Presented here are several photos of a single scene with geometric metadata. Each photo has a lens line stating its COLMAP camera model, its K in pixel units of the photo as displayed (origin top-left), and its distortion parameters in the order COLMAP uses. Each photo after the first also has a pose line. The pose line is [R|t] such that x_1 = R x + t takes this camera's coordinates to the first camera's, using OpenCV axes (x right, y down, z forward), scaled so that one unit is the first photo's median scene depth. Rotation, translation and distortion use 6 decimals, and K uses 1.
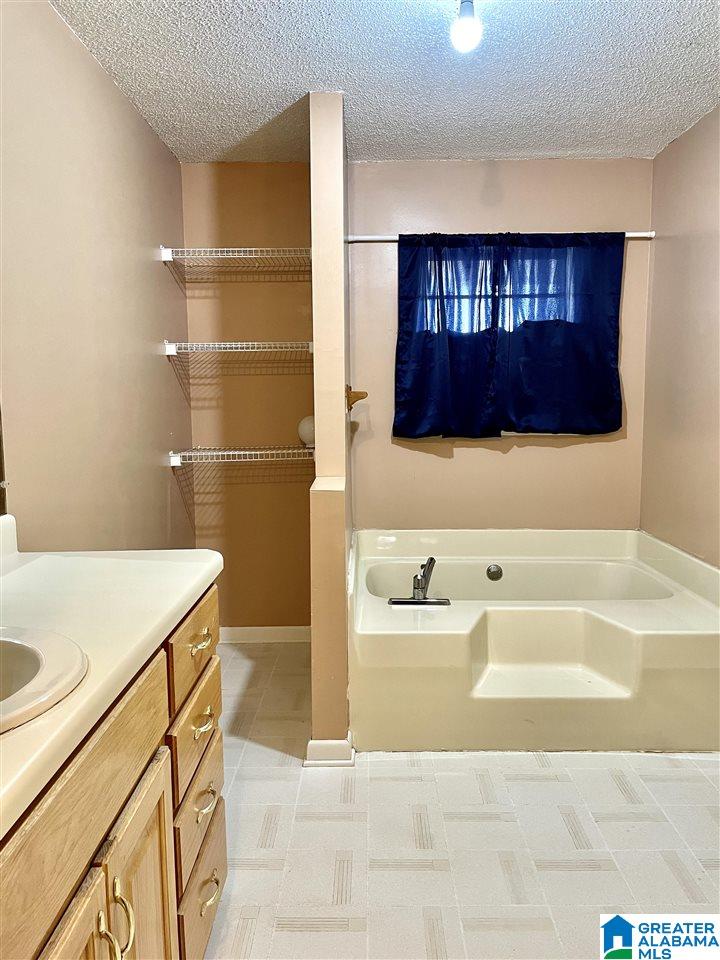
lens RADIAL K [[719.1, 0, 360.0], [0, 719.1, 480.0], [0, 0, 1]] dist [0.001883, 0.000349]
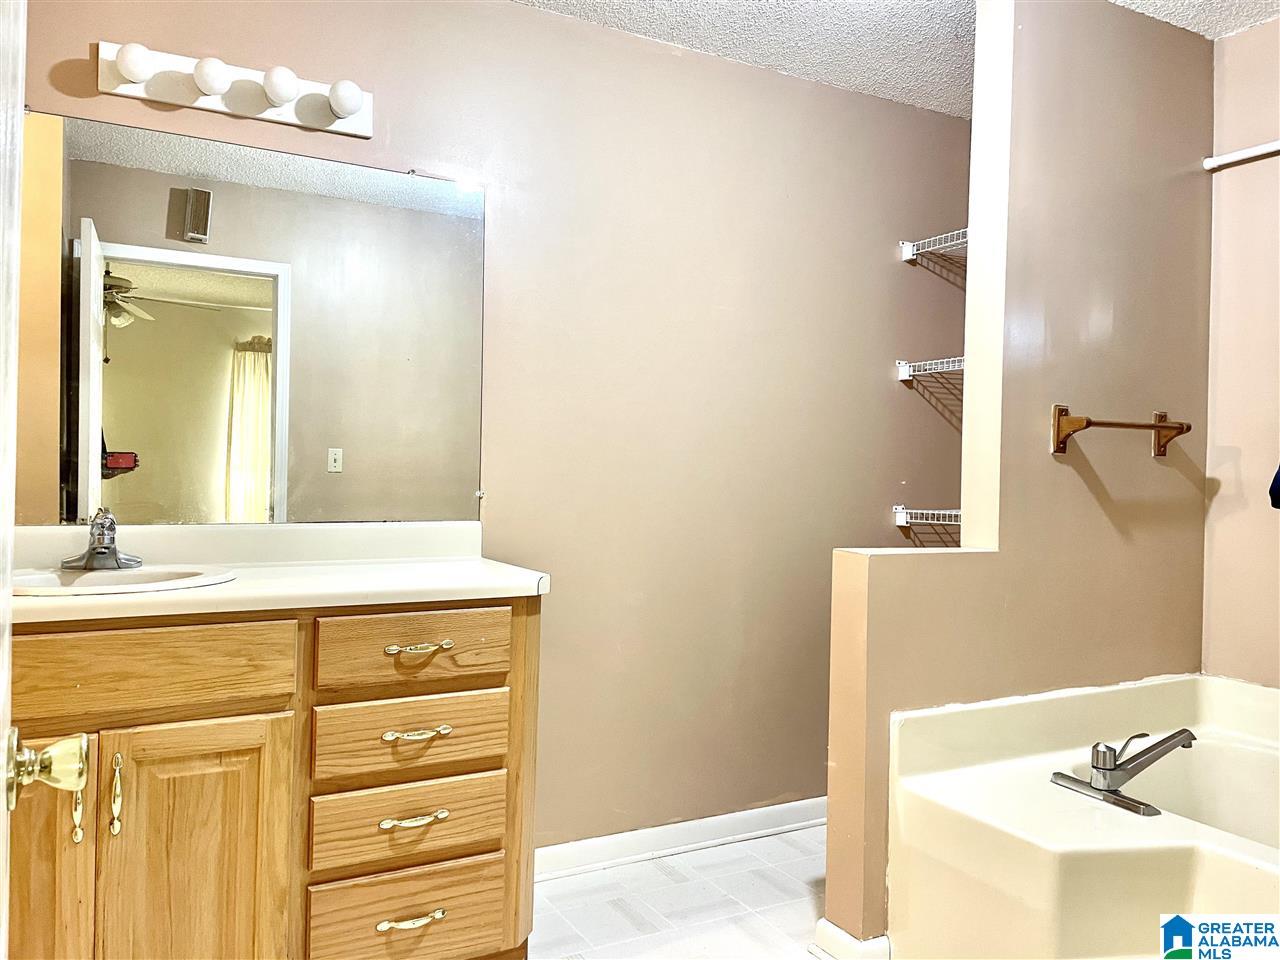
lens RADIAL K [[958.9, 0, 640.0], [0, 958.9, 480.0], [0, 0, 1]] dist [0.001883, 0.000349]
pose [[0.473673, 0.030297, -0.880180, 0.499012], [-0.109970, 0.993621, -0.024979, -0.012469], [0.873808, 0.108625, 0.473983, 0.275343]]
